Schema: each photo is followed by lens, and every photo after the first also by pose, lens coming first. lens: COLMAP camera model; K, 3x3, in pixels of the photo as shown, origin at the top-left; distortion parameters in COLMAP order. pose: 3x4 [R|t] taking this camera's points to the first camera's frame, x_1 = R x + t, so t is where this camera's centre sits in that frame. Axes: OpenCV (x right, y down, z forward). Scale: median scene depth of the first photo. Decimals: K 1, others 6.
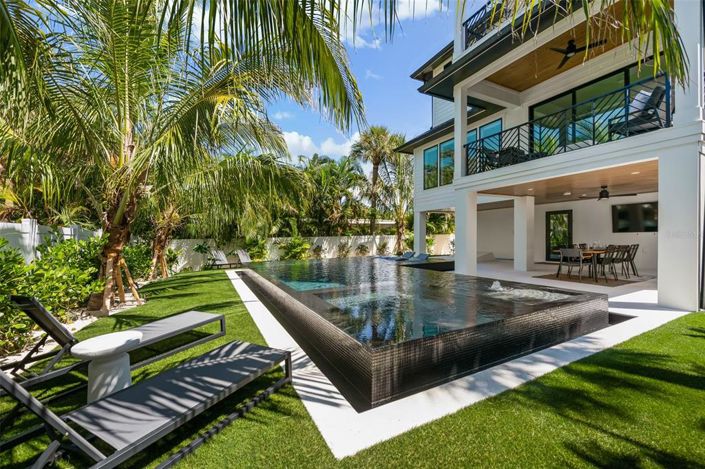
lens RADIAL K [[283.4, 0, 352.5], [0, 283.4, 234.5], [0, 0, 1]] dist [-0.001562, -0.000294]
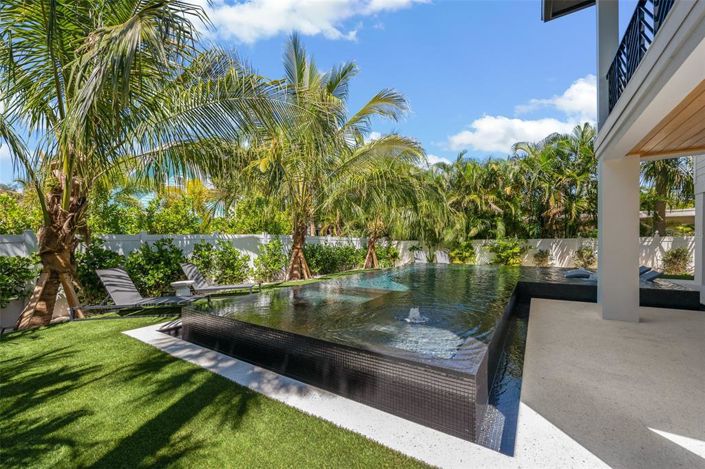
lens RADIAL K [[283.4, 0, 352.5], [0, 283.4, 234.5], [0, 0, 1]] dist [-0.001562, -0.000294]
pose [[0.489640, -0.009330, -0.871875, 1.851671], [0.009241, 0.999942, -0.005511, -0.029956], [0.871876, -0.005359, 0.489698, 0.911724]]
